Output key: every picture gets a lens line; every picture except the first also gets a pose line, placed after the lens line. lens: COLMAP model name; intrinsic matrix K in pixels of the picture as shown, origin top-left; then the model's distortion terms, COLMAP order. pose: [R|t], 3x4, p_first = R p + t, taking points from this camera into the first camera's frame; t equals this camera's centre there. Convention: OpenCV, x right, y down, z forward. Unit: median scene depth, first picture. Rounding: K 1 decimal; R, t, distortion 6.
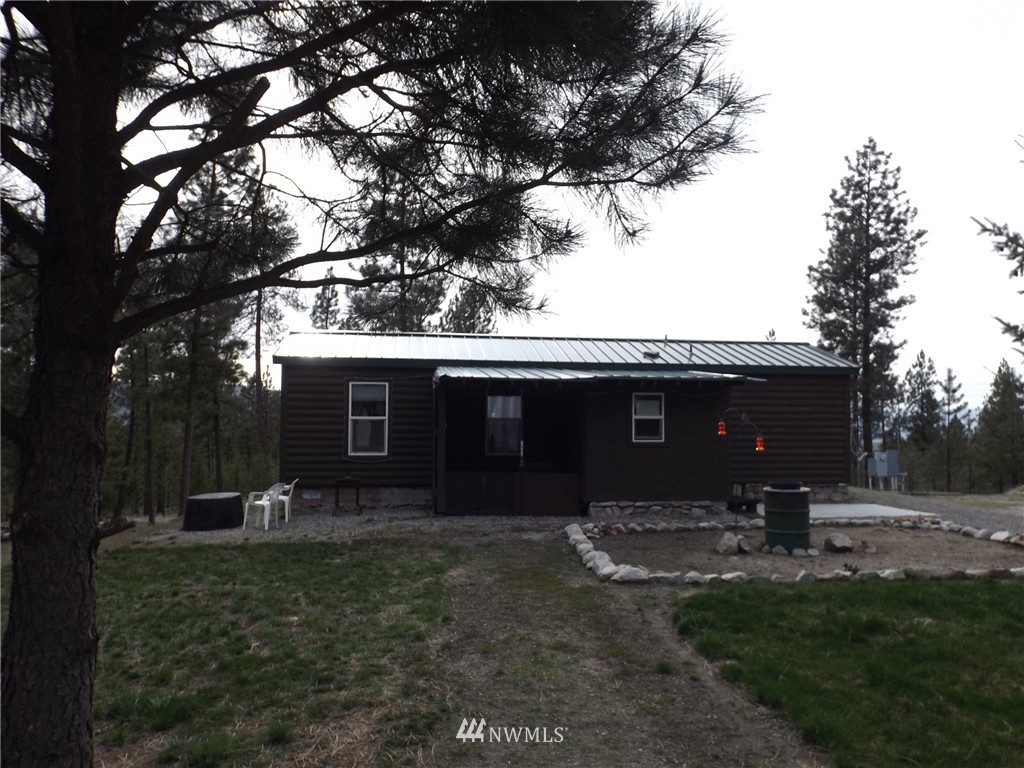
lens RADIAL K [[718.5, 0, 513.3], [0, 718.5, 381.9], [0, 0, 1]] dist [0.011636, 0.002987]
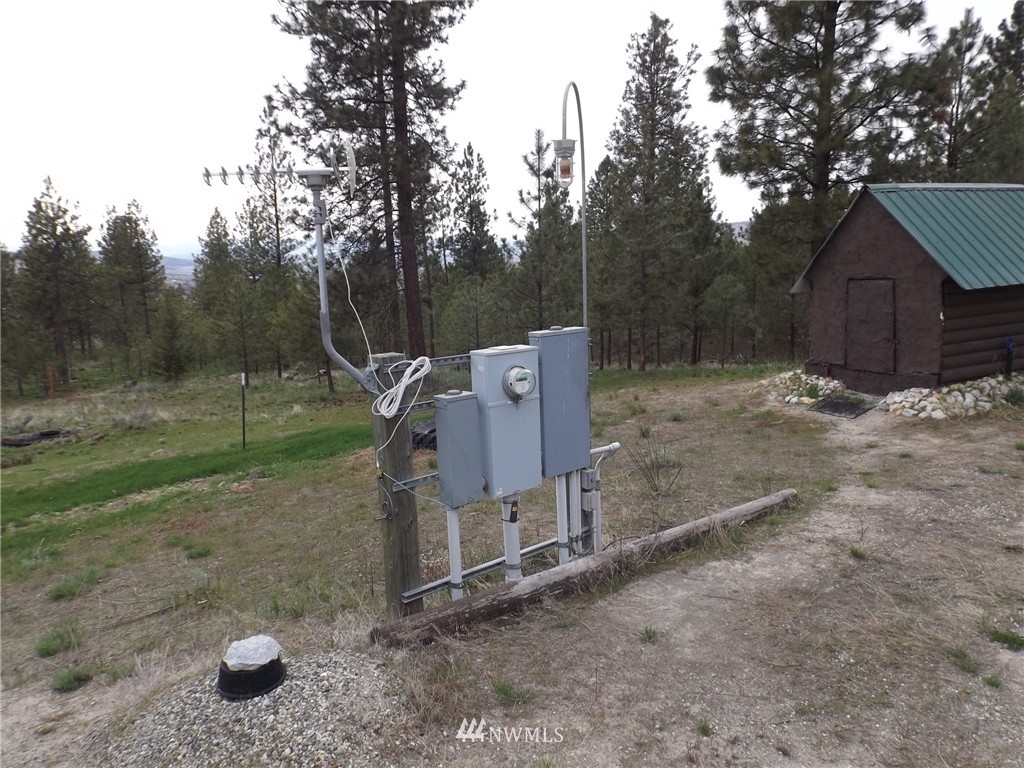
lens RADIAL K [[718.5, 0, 512.7], [0, 718.5, 382.2], [0, 0, 1]] dist [0.011636, 0.002987]
pose [[0.823776, -0.126495, 0.552623, 0.168437], [-0.001325, 0.974356, 0.225006, 0.028264], [-0.566914, -0.186087, 0.802484, 0.344815]]
